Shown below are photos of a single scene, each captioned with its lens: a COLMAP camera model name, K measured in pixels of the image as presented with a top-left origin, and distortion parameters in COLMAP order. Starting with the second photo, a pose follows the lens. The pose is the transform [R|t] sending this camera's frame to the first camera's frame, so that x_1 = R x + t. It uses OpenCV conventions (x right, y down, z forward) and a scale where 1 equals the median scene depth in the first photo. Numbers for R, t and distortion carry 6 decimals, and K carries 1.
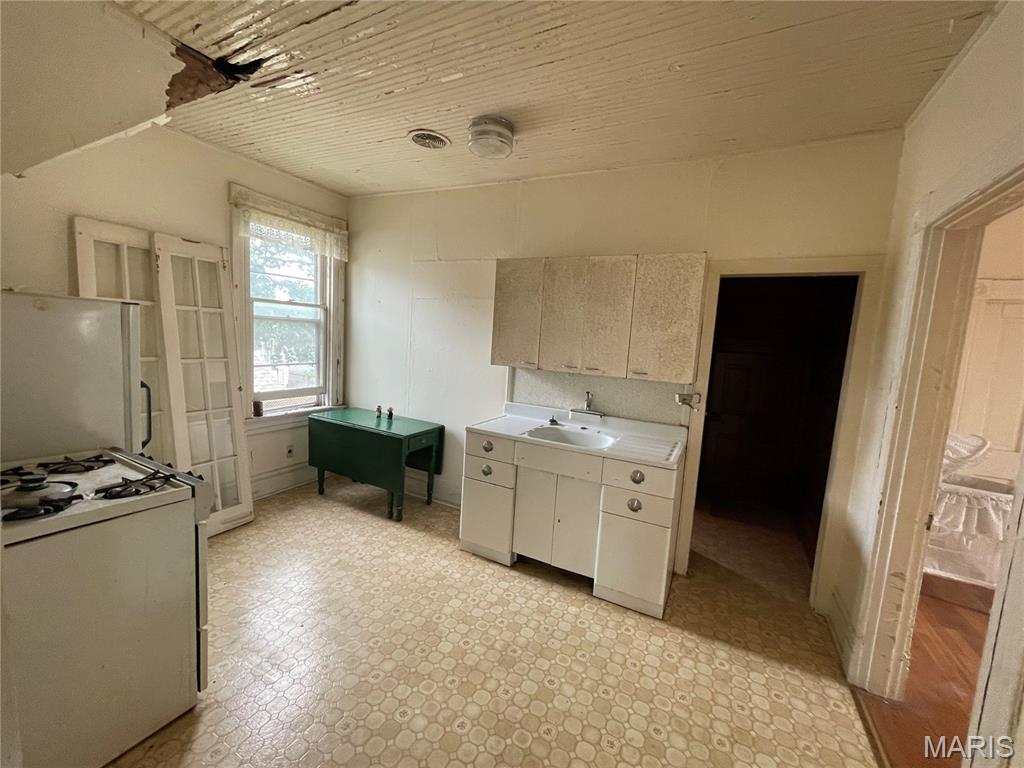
lens RADIAL K [[413.6, 0, 514.4], [0, 413.6, 383.3], [0, 0, 1]] dist [-0.000548, 0.000284]
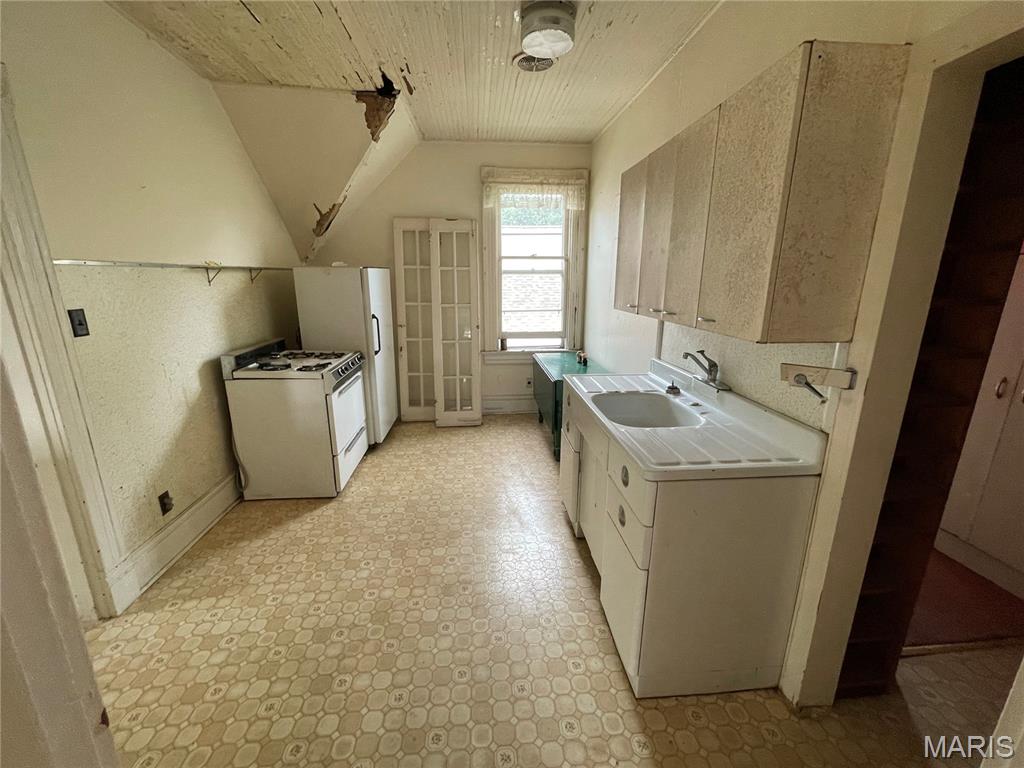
lens RADIAL K [[413.6, 0, 510.2], [0, 413.6, 383.2], [0, 0, 1]] dist [-0.000548, 0.000284]
pose [[0.526478, 0.152211, -0.836453, 0.533147], [-0.066530, 0.988202, 0.137950, 0.001571], [0.847582, -0.016979, 0.530393, 0.363767]]
